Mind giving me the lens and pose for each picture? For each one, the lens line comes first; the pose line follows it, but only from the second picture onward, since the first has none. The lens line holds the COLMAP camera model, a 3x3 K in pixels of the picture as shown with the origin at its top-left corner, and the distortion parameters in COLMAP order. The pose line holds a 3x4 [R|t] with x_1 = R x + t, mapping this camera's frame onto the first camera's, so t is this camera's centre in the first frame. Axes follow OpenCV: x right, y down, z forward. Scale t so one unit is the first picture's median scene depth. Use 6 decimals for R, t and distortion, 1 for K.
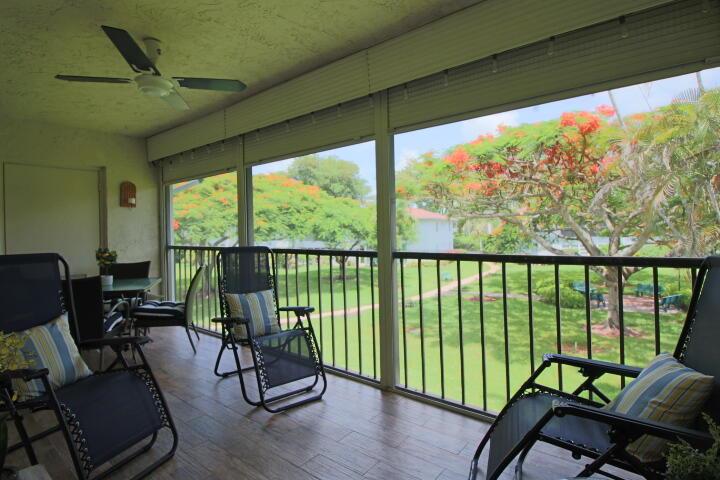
lens RADIAL K [[369.3, 0, 360.4], [0, 369.3, 231.7], [0, 0, 1]] dist [0.001783, -0.013710]
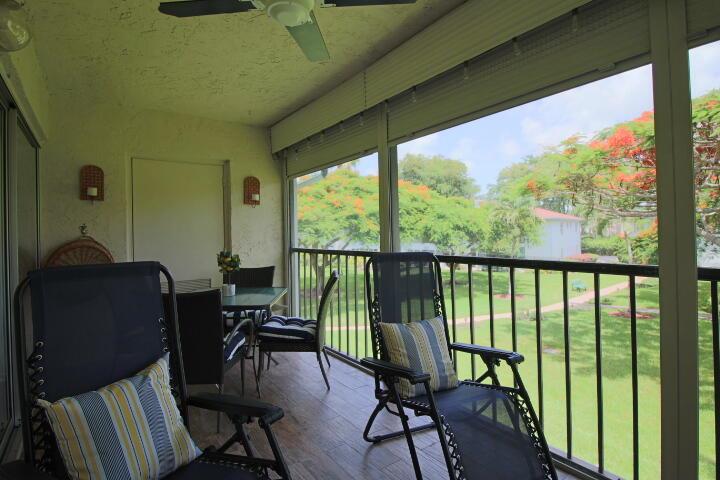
lens RADIAL K [[369.3, 0, 360.4], [0, 369.3, 231.7], [0, 0, 1]] dist [0.001783, -0.013710]
pose [[0.962397, -0.001800, -0.271642, -0.150472], [0.000042, 0.999979, -0.006479, 0.004752], [0.271648, 0.006224, 0.962377, 0.237137]]
